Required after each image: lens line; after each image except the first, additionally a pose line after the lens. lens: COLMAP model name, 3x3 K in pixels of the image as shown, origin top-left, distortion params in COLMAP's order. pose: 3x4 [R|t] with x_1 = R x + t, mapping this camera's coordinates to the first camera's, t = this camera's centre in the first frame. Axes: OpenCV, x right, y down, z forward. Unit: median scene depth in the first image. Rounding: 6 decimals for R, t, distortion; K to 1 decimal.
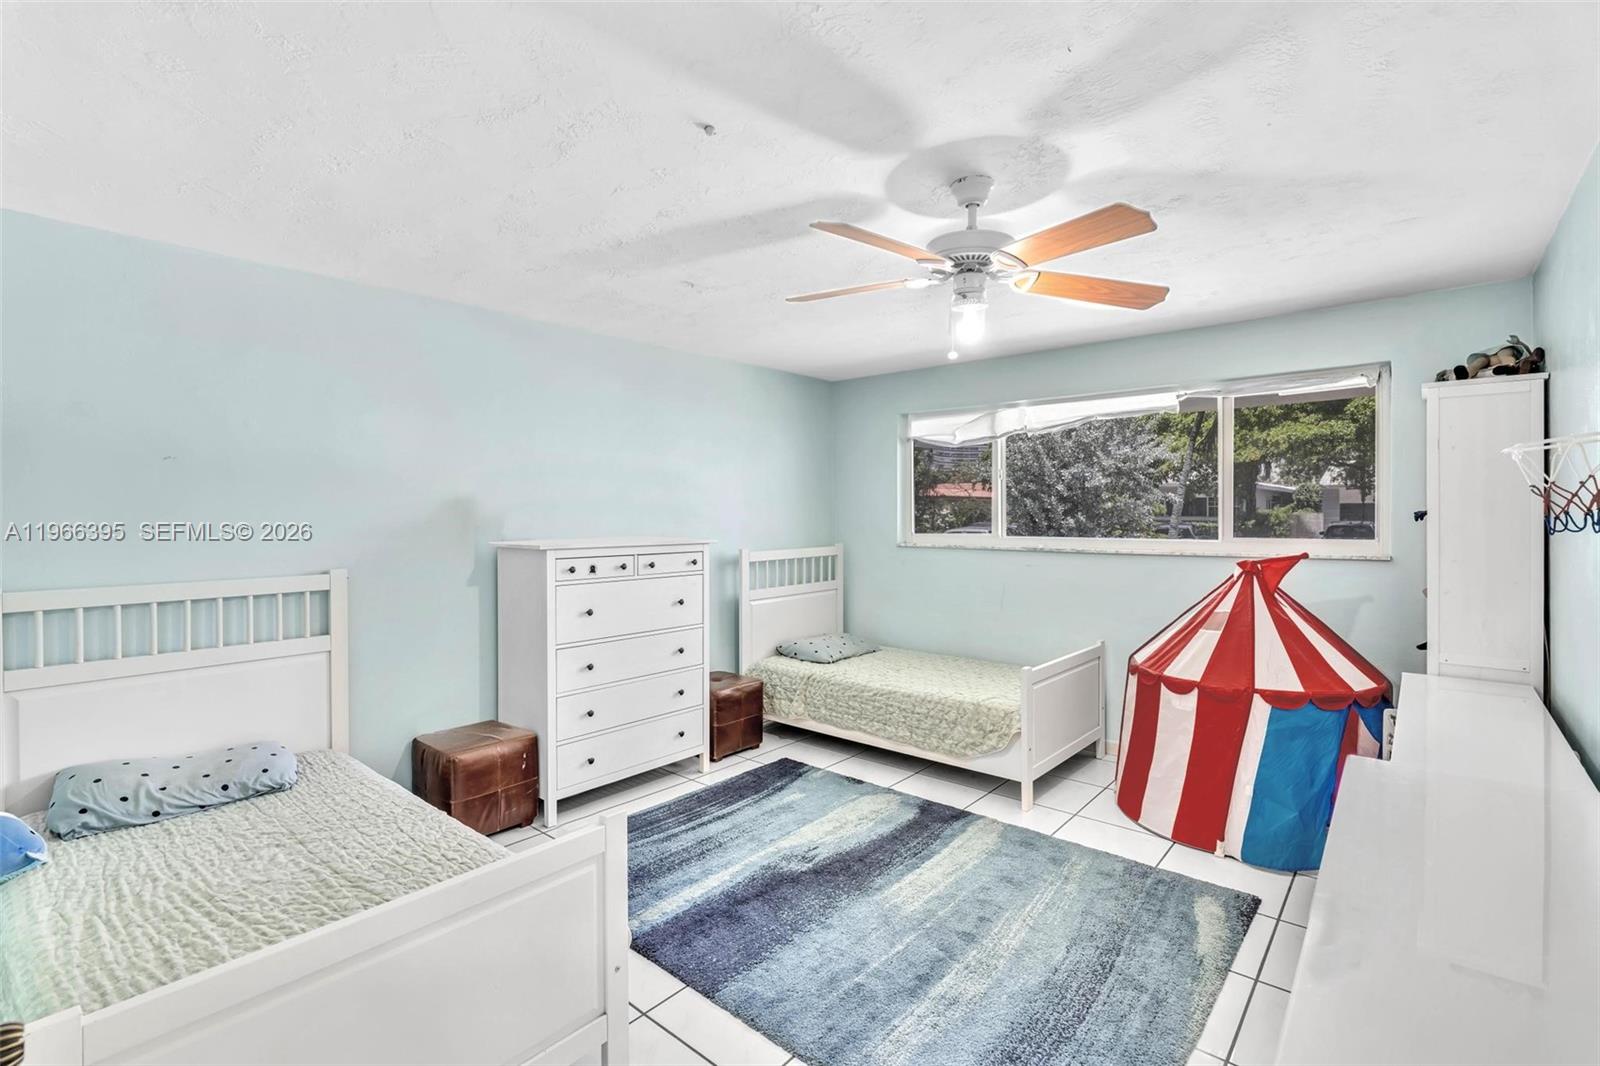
lens RADIAL K [[752.6, 0, 799.2], [0, 752.6, 515.3], [0, 0, 1]] dist [-0.005463, 0.000736]
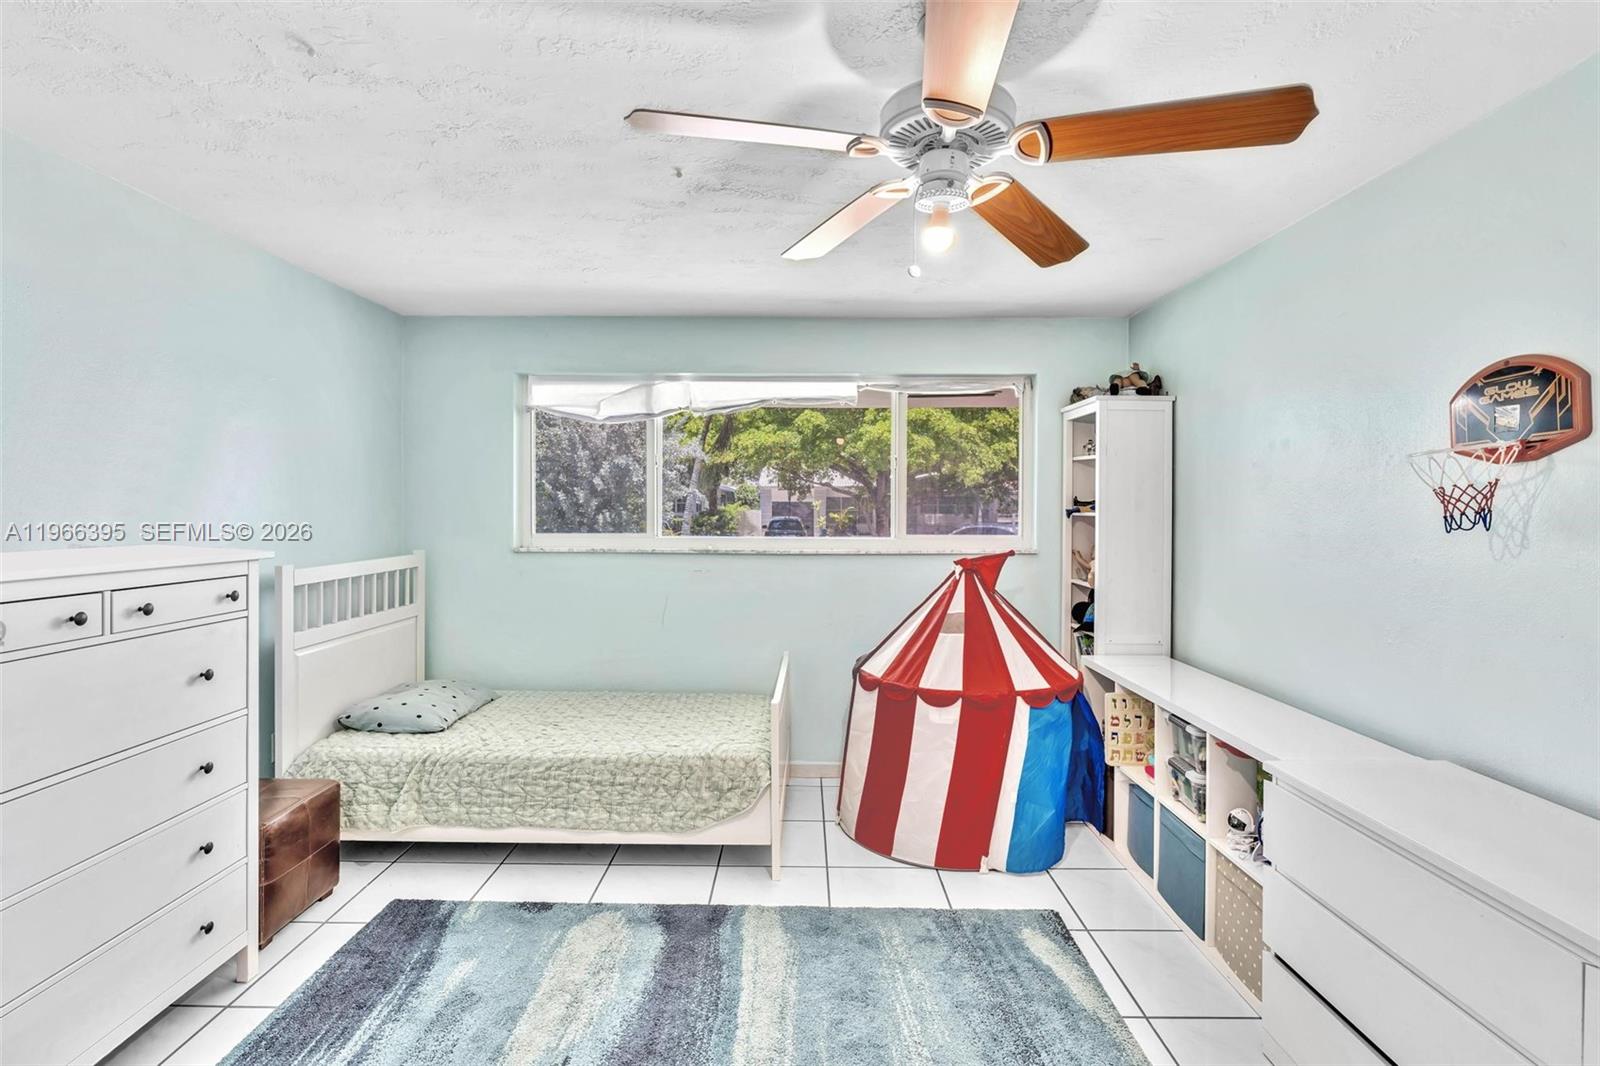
lens RADIAL K [[752.6, 0, 799.2], [0, 752.6, 515.3], [0, 0, 1]] dist [-0.005463, 0.000736]
pose [[0.758168, 0.001225, 0.652059, -0.181860], [-0.005821, 0.999971, 0.004890, 0.000011], [-0.652034, -0.007503, 0.758153, 0.336712]]
